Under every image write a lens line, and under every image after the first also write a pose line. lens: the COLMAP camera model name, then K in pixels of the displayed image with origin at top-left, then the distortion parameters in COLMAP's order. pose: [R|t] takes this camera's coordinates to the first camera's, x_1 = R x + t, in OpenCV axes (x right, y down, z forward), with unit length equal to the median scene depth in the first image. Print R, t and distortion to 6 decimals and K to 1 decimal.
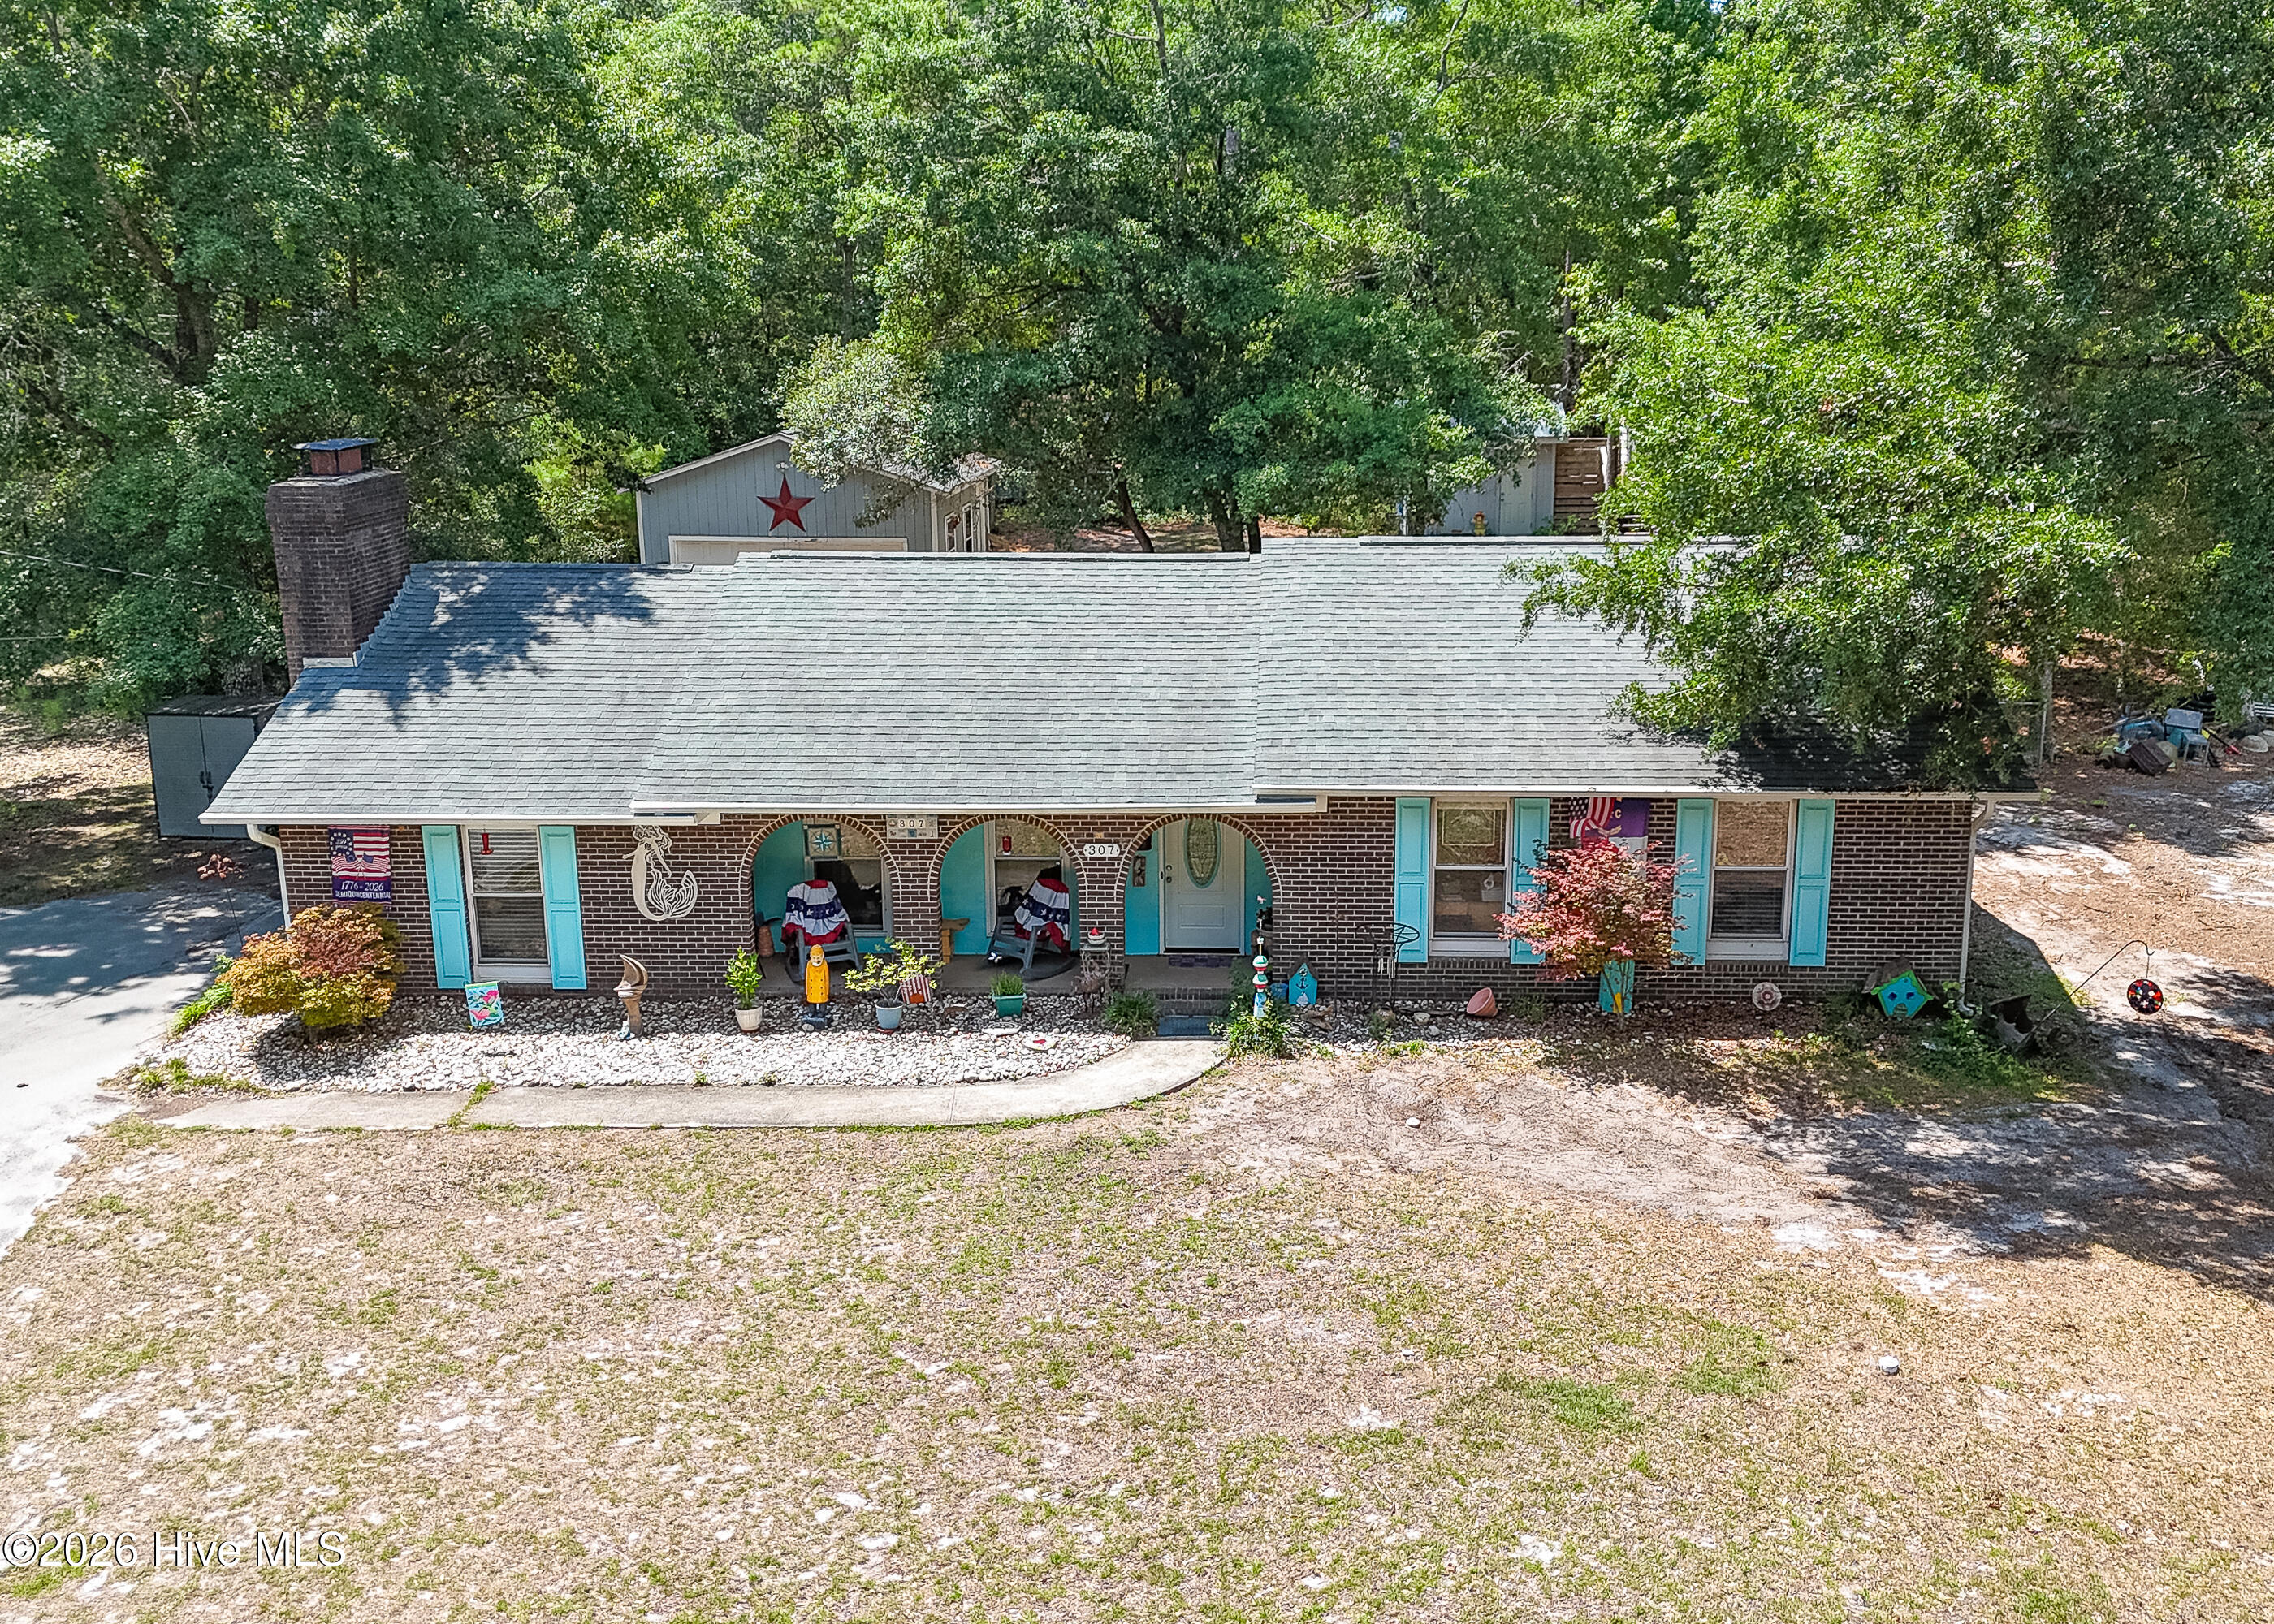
lens RADIAL K [[2133.6, 0, 1257.0], [0, 2133.6, 815.7], [0, 0, 1]] dist [0.065508, -0.105122]
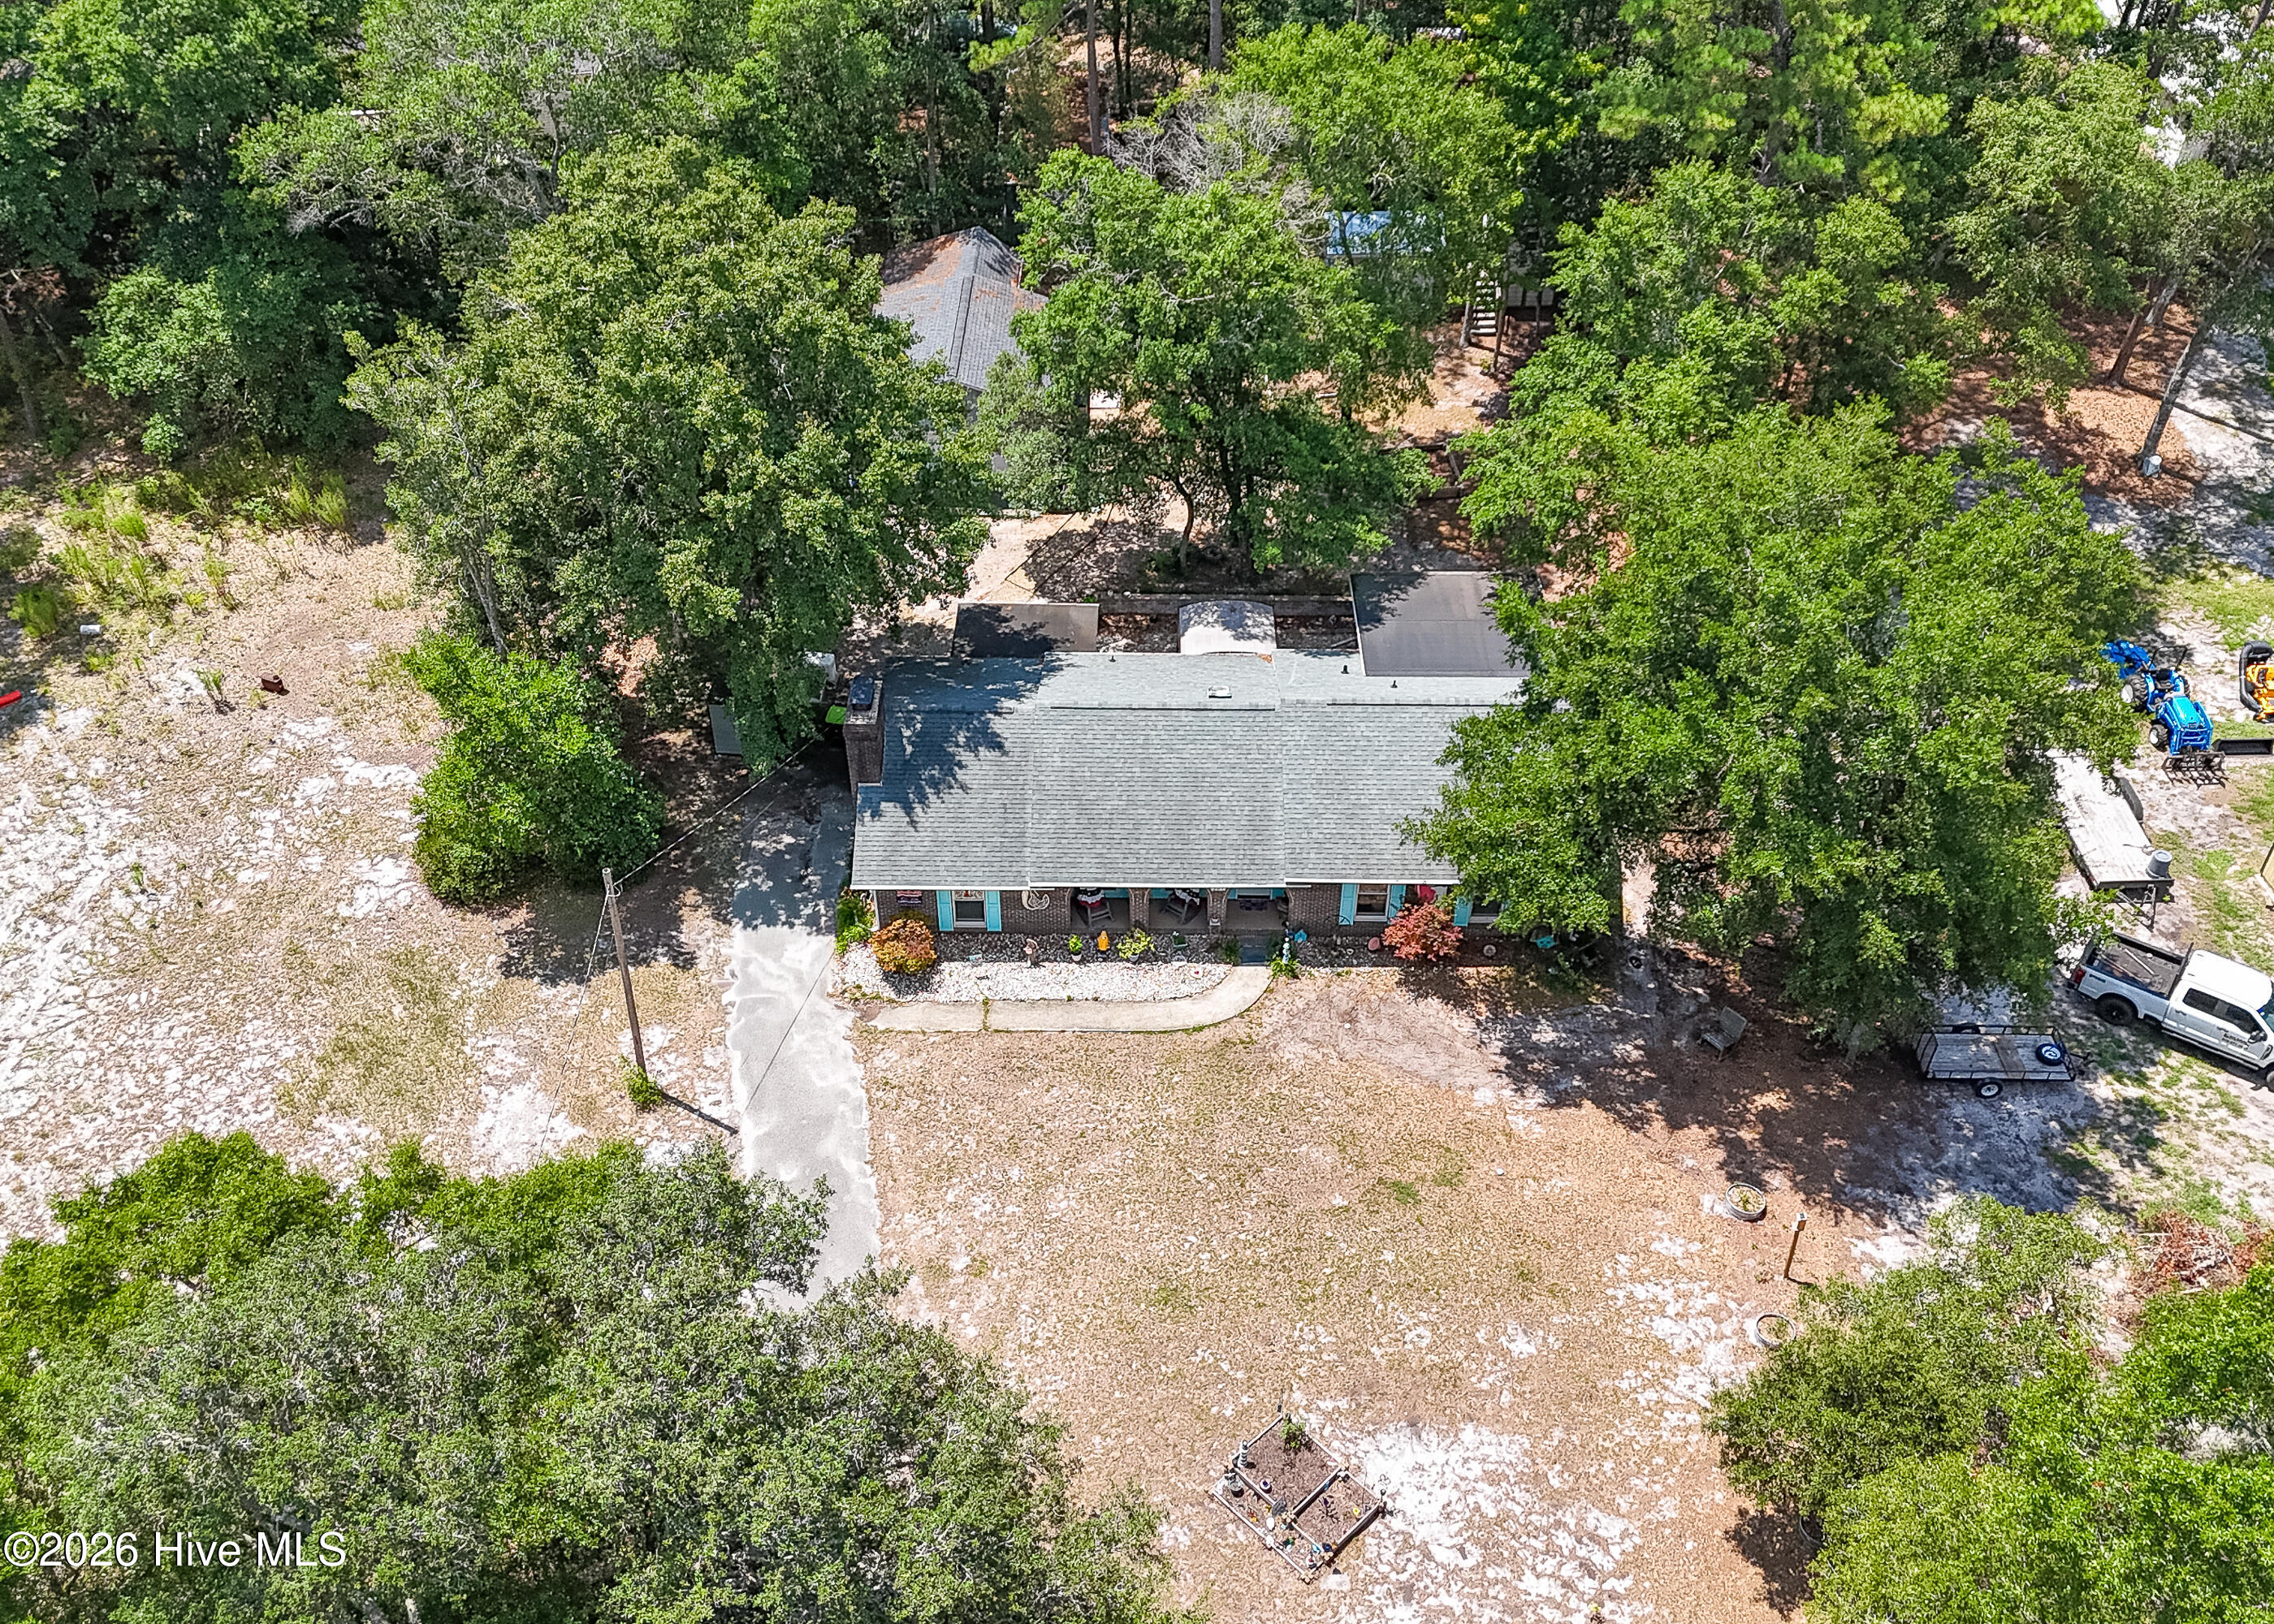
lens RADIAL K [[2197.2, 0, 1140.5], [0, 2197.2, 719.4], [0, 0, 1]] dist [0.048679, -0.017493]
pose [[0.999885, -0.005989, 0.013953, -0.220040], [-0.000413, 0.907877, 0.419237, -1.348816], [-0.015179, -0.419195, 0.907769, -1.312556]]
